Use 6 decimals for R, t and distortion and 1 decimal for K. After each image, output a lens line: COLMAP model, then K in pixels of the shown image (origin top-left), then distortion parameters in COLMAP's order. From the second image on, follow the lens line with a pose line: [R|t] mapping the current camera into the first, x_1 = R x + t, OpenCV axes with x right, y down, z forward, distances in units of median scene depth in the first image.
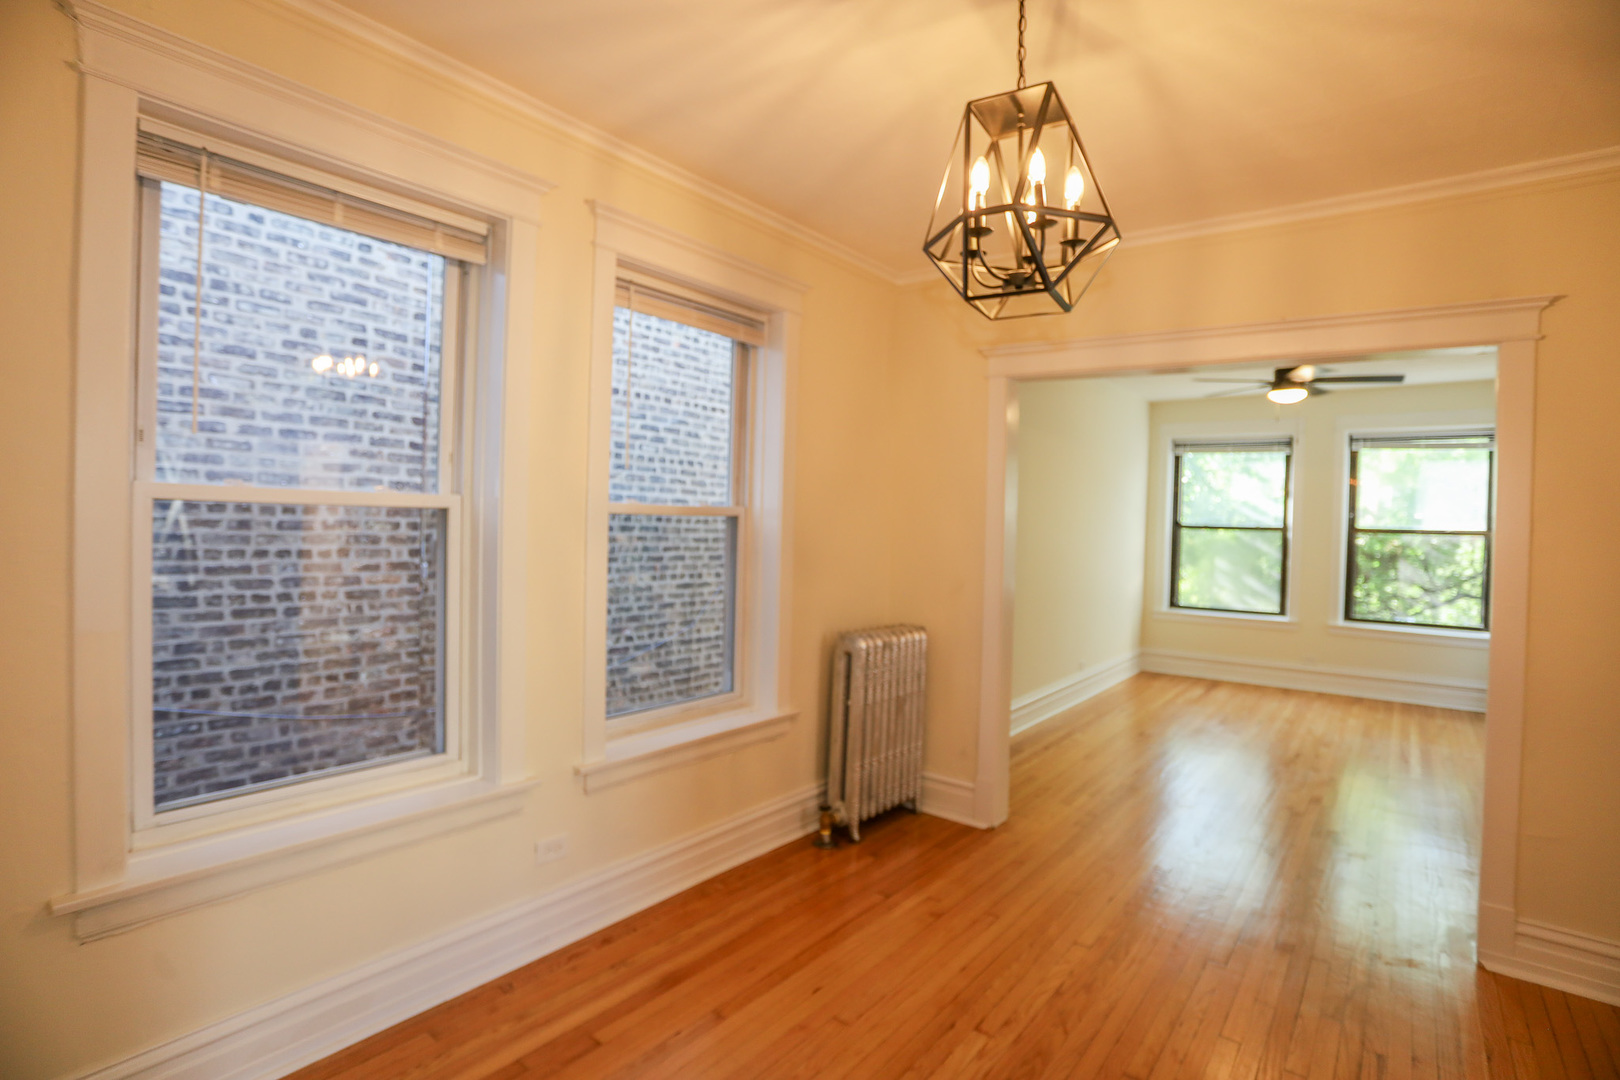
lens RADIAL K [[795.0, 0, 803.3], [0, 795.0, 531.2], [0, 0, 1]] dist [-0.075534, 0.033072]
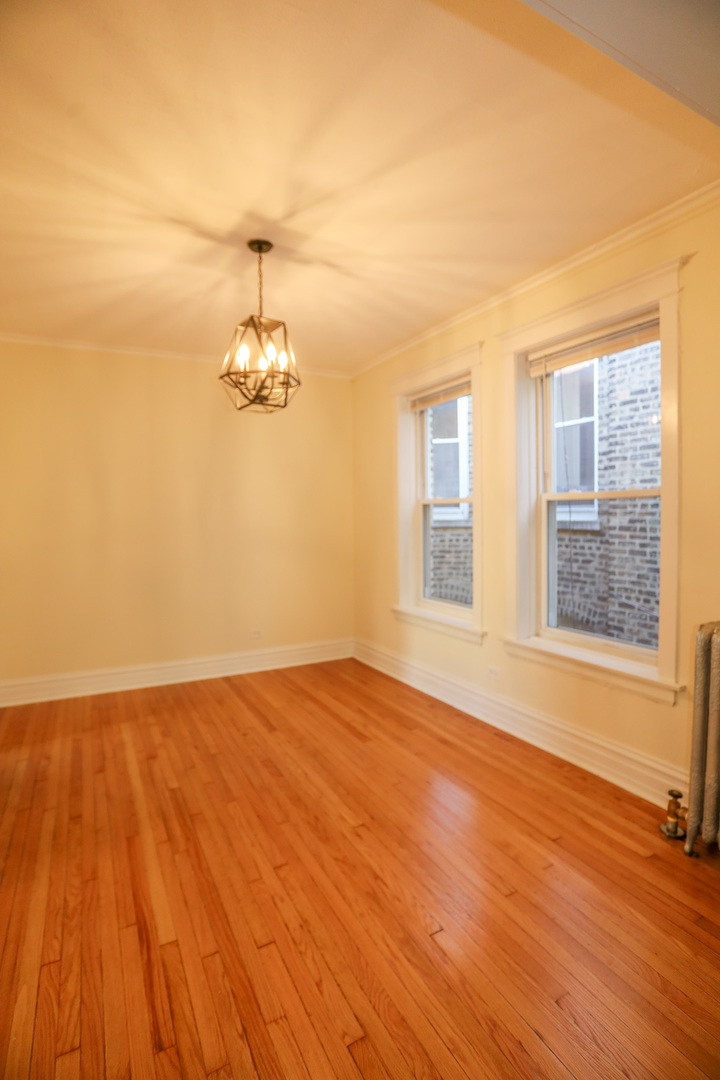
lens RADIAL K [[530.0, 0, 366.4], [0, 530.0, 536.6], [0, 0, 1]] dist [-0.075534, 0.033072]
pose [[-0.394071, 0.015450, -0.918950, 0.724319], [-0.011002, 0.999708, 0.021526, 0.027146], [0.919014, 0.018593, -0.393786, 0.870100]]
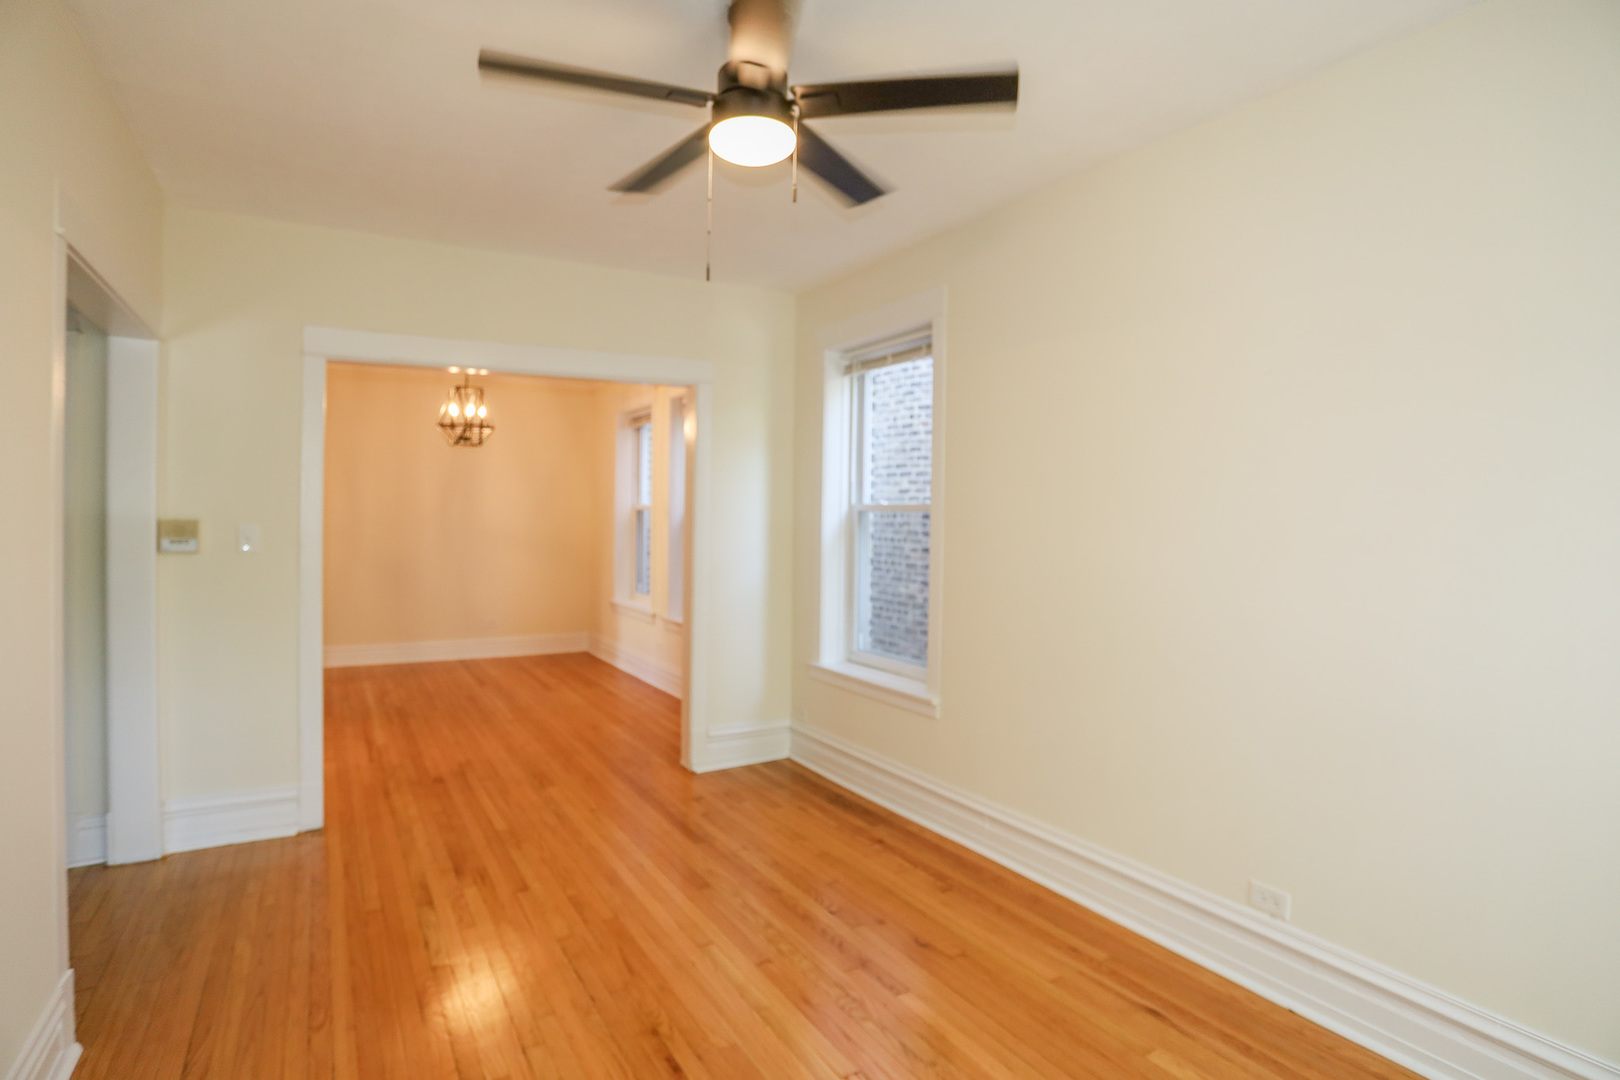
lens RADIAL K [[849.2, 0, 810.0], [0, 849.2, 540.0], [0, 0, 1]] dist [-0.086106, 0.041821]
pose [[-0.359799, -0.007161, -0.933002, 1.270577], [-0.043988, 0.998989, 0.009296, 0.019162], [0.931992, 0.044386, -0.359750, 1.512510]]
